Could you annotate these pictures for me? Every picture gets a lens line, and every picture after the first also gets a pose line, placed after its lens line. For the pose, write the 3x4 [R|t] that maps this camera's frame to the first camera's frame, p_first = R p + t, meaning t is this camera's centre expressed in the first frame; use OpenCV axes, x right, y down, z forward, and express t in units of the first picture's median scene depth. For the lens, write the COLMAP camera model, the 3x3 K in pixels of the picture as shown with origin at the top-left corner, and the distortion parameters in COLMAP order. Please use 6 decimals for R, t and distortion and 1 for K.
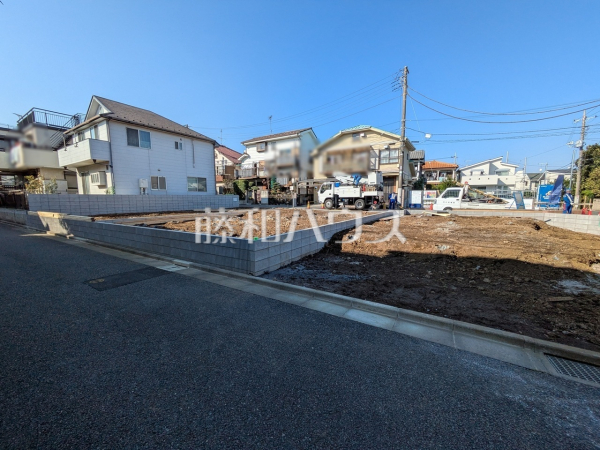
lens RADIAL K [[238.9, 0, 300.0], [0, 238.9, 225.0], [0, 0, 1]] dist [0.001451, -0.000018]
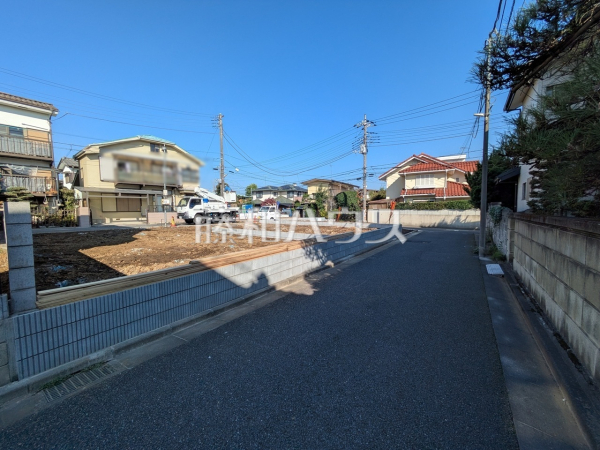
lens RADIAL K [[236.6, 0, 302.1], [0, 236.6, 226.0], [0, 0, 1]] dist [-0.000202, 0.000117]
pose [[0.088741, -0.063151, 0.994051, -0.771894], [0.125482, 0.990746, 0.051739, -0.055174], [-0.988119, 0.120144, 0.095844, 0.462937]]
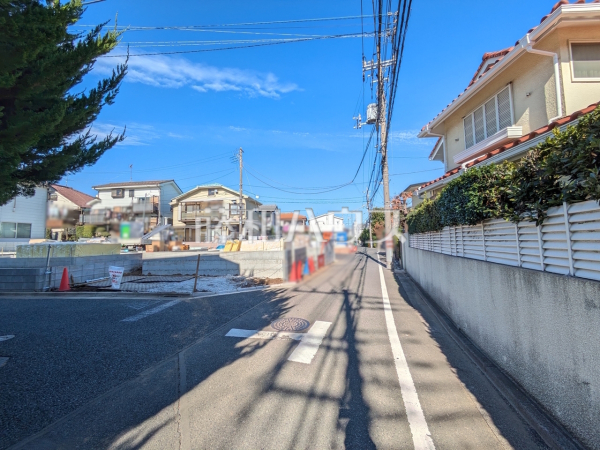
lens RADIAL K [[236.6, 0, 302.1], [0, 236.6, 226.0], [0, 0, 1]] dist [-0.000202, 0.000117]
pose [[0.899499, 0.015839, 0.436635, 0.155753], [0.065470, 0.983174, -0.170538, 0.039050], [-0.431989, 0.181985, 0.883327, -0.263244]]
